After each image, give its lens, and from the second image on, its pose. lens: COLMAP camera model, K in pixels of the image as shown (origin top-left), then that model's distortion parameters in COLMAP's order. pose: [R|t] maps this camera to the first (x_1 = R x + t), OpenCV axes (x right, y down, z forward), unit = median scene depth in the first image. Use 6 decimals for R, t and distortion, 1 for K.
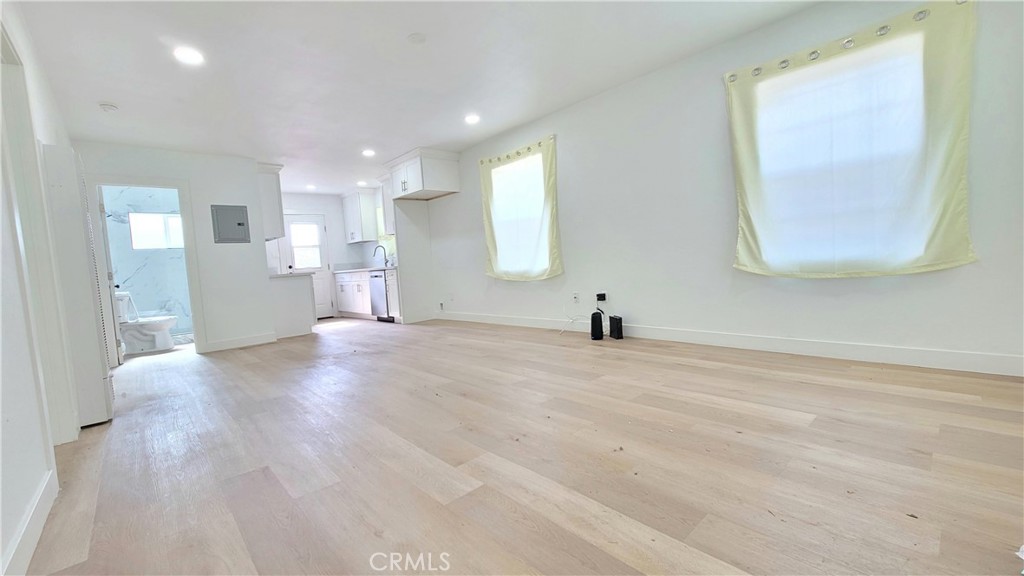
lens RADIAL K [[419.6, 0, 511.1], [0, 419.6, 286.7], [0, 0, 1]] dist [0.000703, 0.000010]
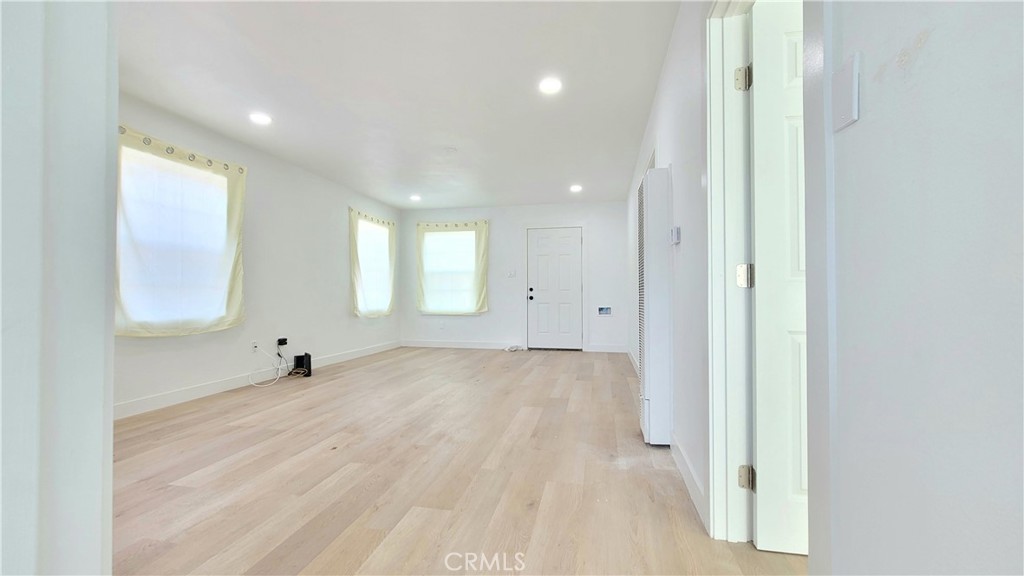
lens RADIAL K [[419.6, 0, 511.1], [0, 419.6, 286.7], [0, 0, 1]] dist [0.000703, 0.000010]
pose [[-0.578188, 0.086991, 0.811253, -0.792467], [0.092381, 0.994886, -0.040841, -0.014123], [-0.810657, 0.051330, -0.583267, 0.900815]]
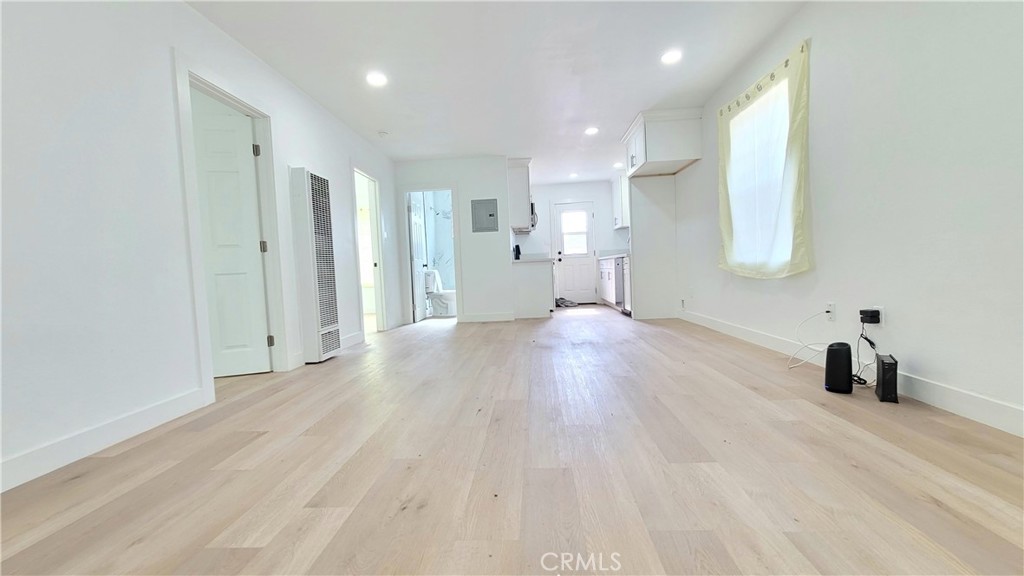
lens RADIAL K [[419.1, 0, 508.0], [0, 419.1, 281.3], [0, 0, 1]] dist [-0.002076, -0.000285]
pose [[0.695225, 0.061462, -0.716160, 0.215473], [-0.047047, 0.998092, 0.039985, -0.015870], [0.717251, 0.005894, 0.696790, 0.227916]]
